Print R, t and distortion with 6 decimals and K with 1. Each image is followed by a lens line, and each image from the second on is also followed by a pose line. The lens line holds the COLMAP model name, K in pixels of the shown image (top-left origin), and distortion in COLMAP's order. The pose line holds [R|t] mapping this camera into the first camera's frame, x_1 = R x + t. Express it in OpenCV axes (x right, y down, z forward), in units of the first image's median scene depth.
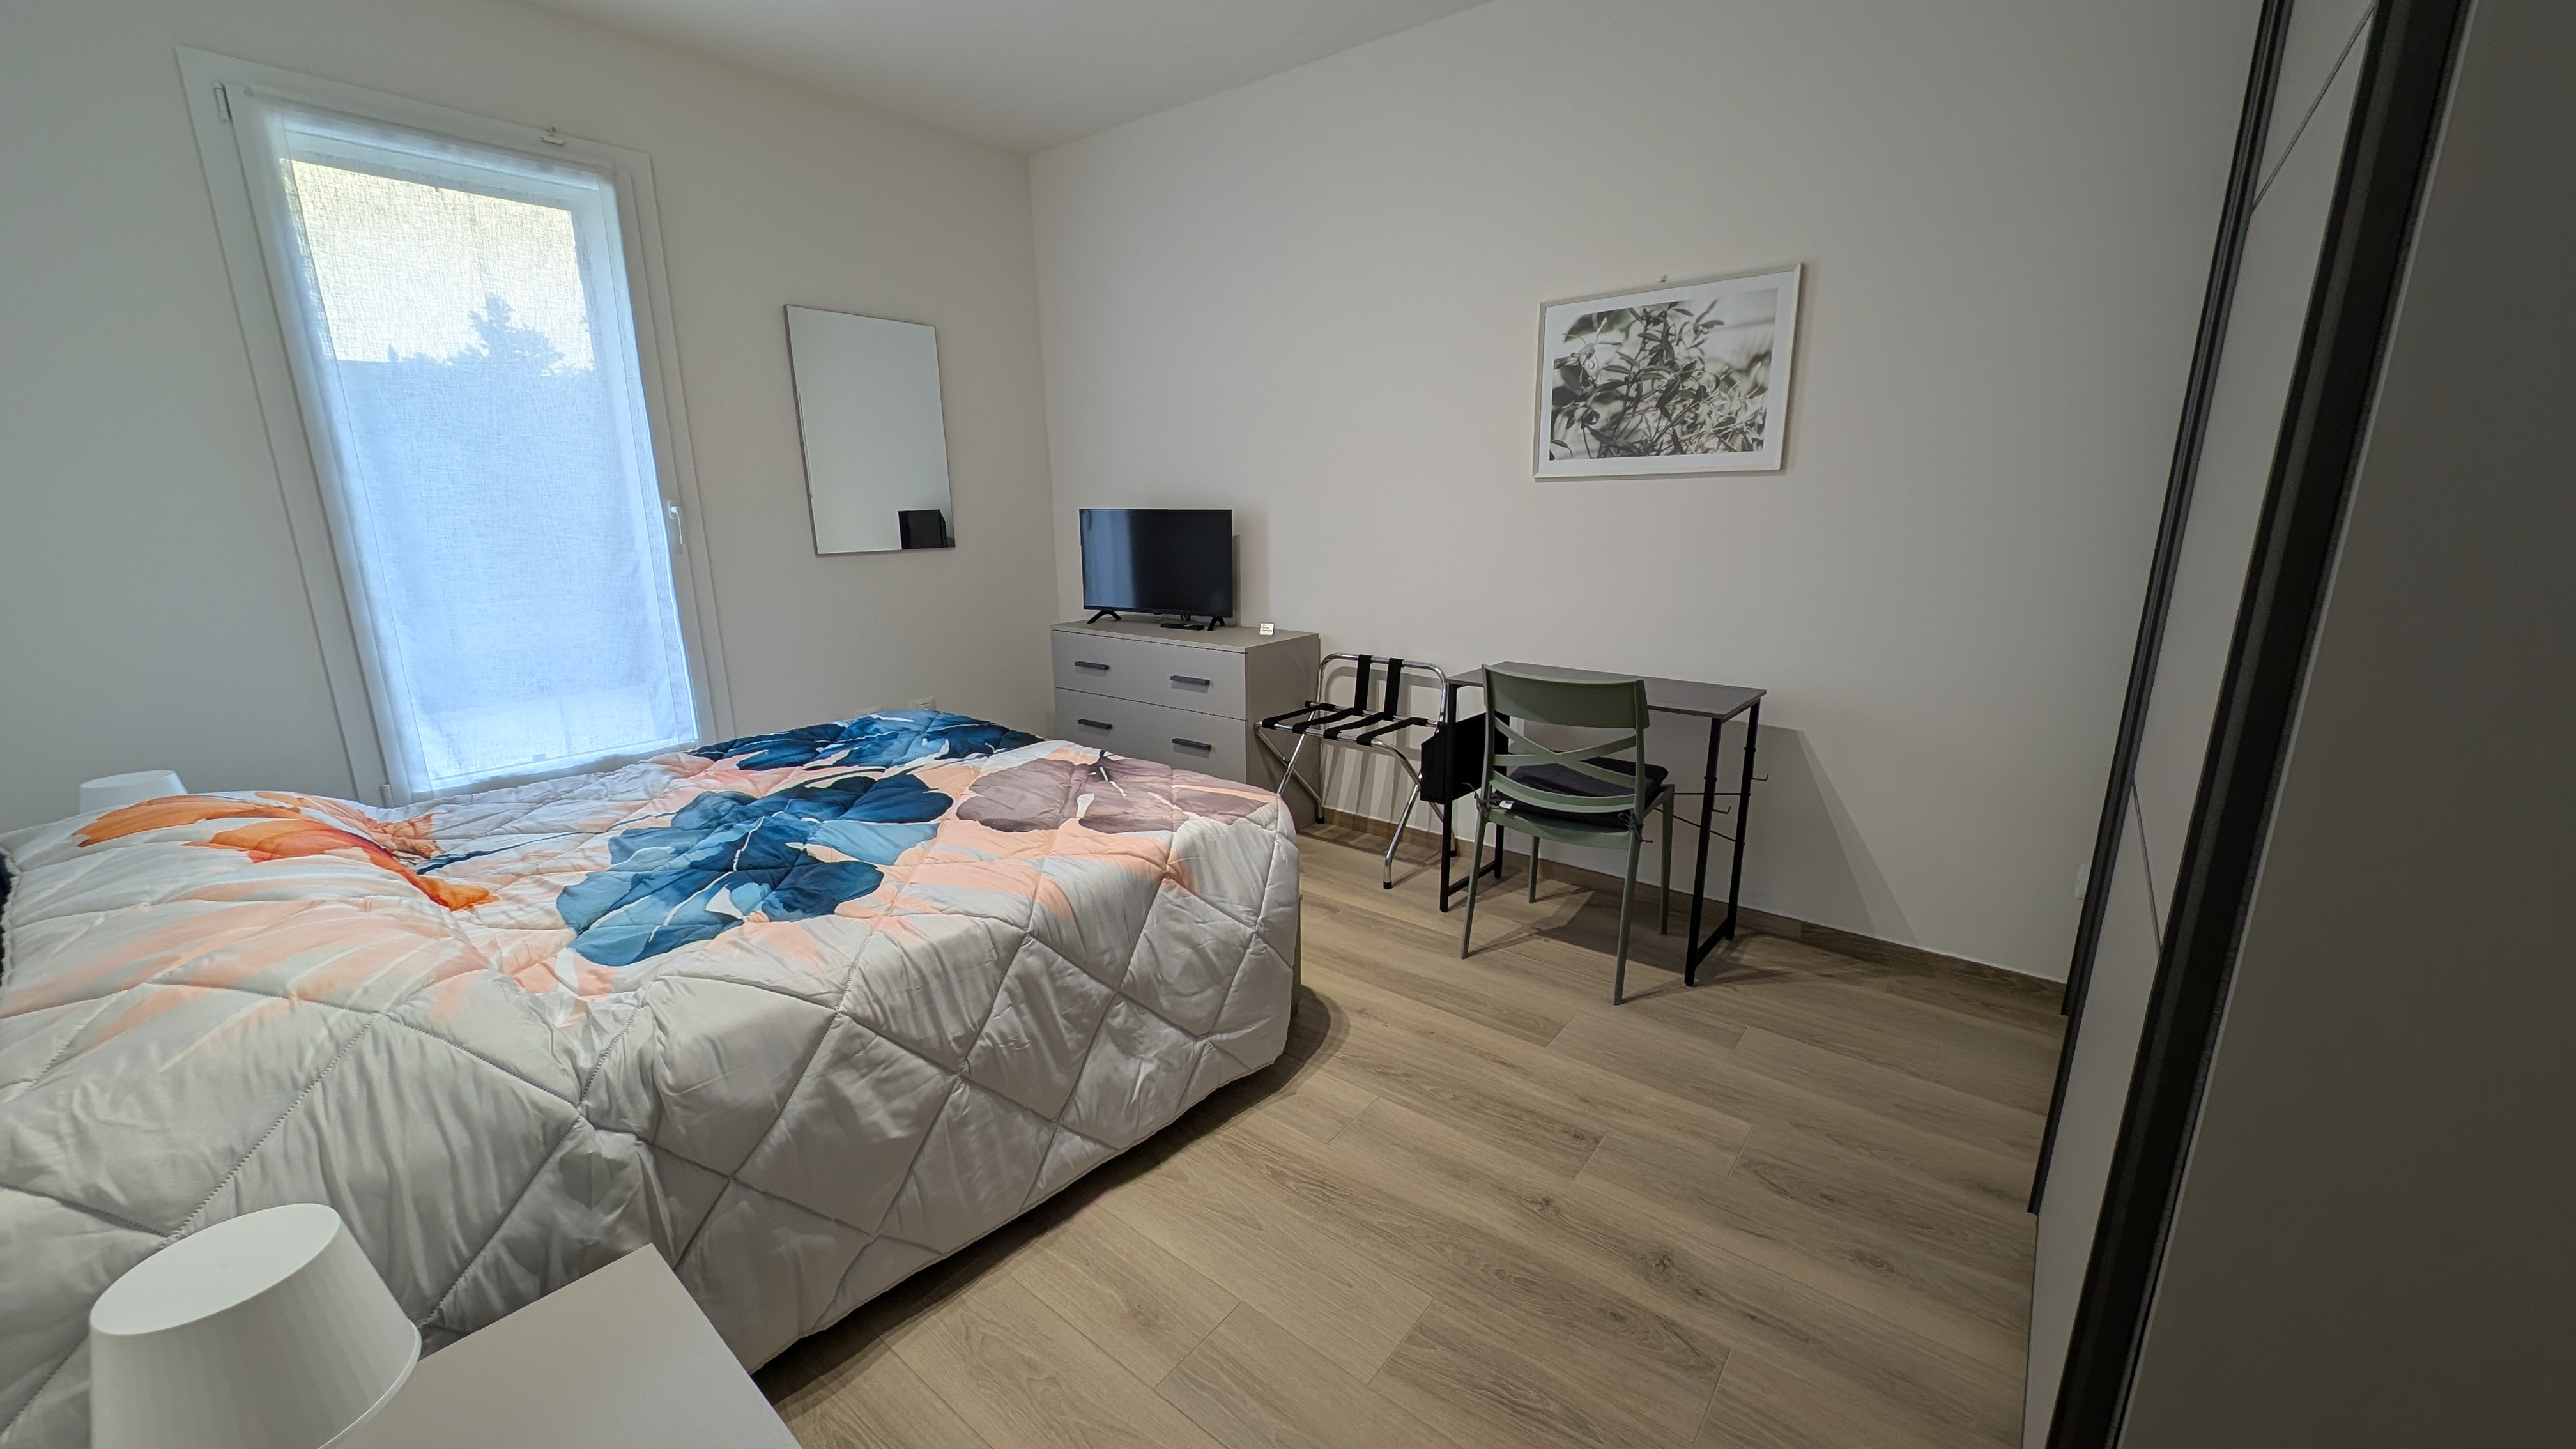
lens RADIAL K [[955.3, 0, 1292.8], [0, 955.3, 726.8], [0, 0, 1]] dist [-0.002756, -0.000349]
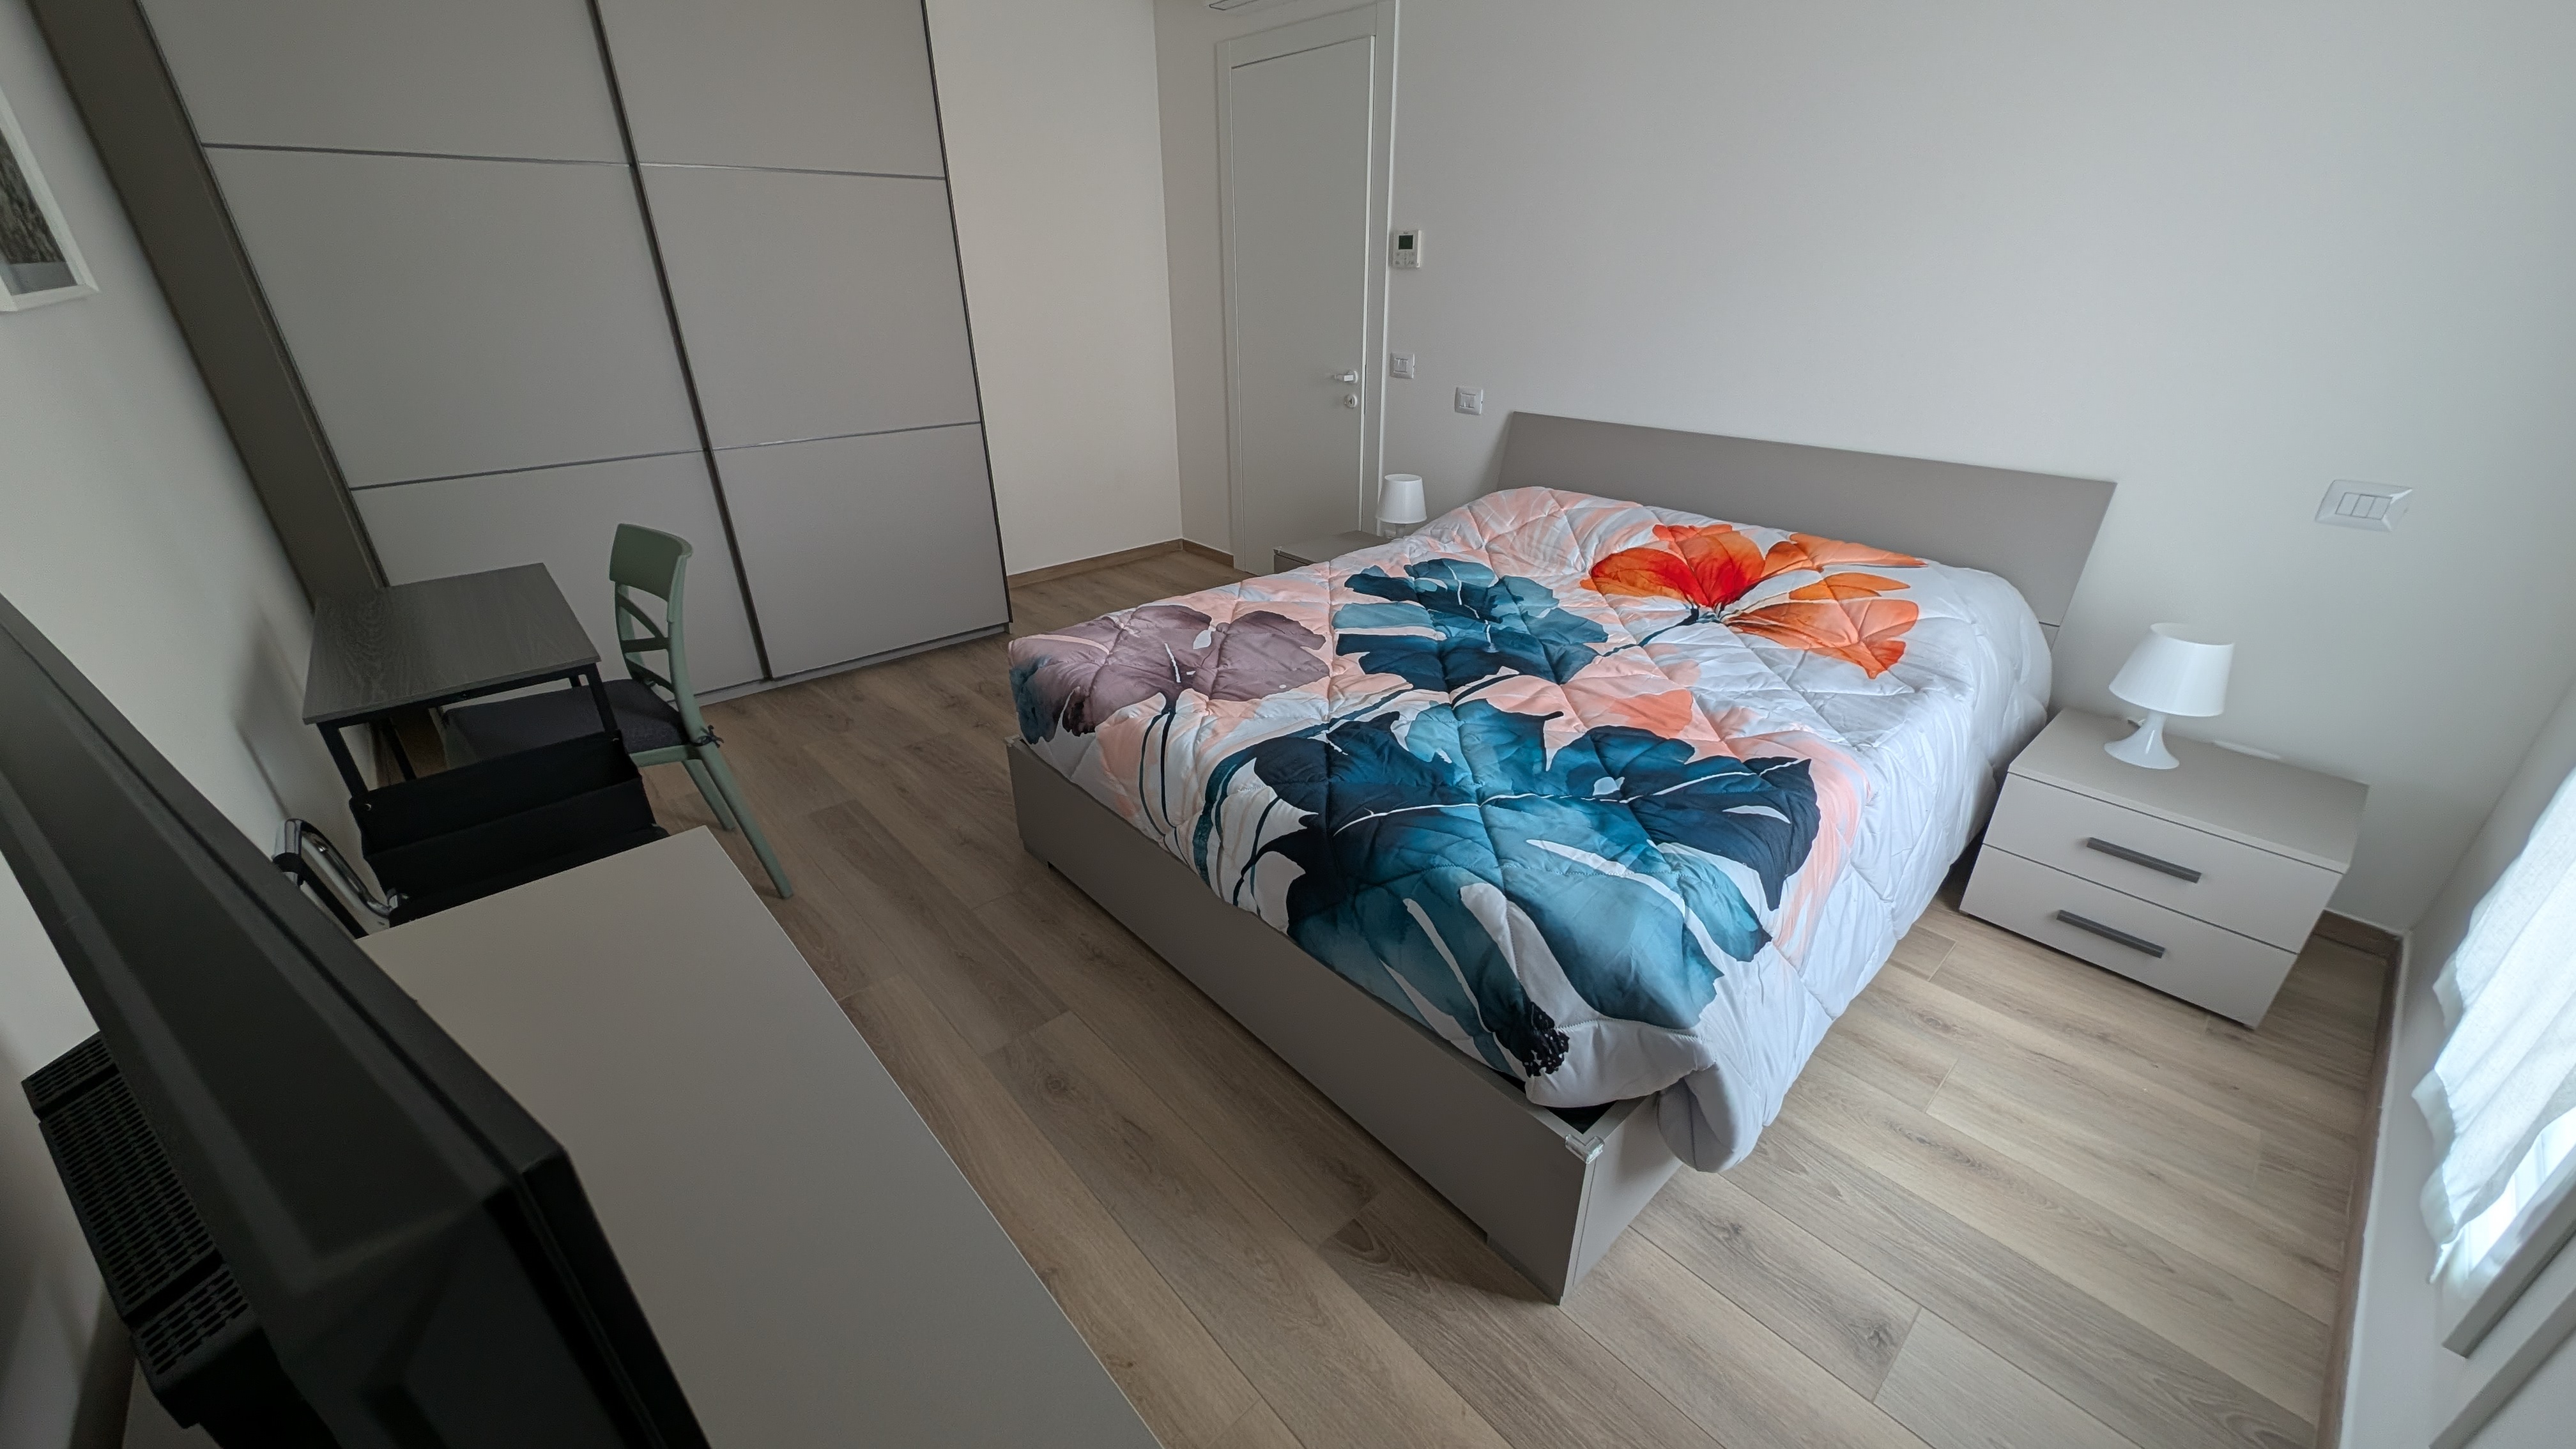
lens RADIAL K [[955.3, 0, 1292.8], [0, 955.3, 726.8], [0, 0, 1]] dist [-0.002756, -0.000349]
pose [[-0.986454, -0.070201, 0.148255, -0.496323], [0.038450, 0.779665, 0.625016, -0.505849], [-0.159466, 0.622250, -0.766404, 1.934310]]
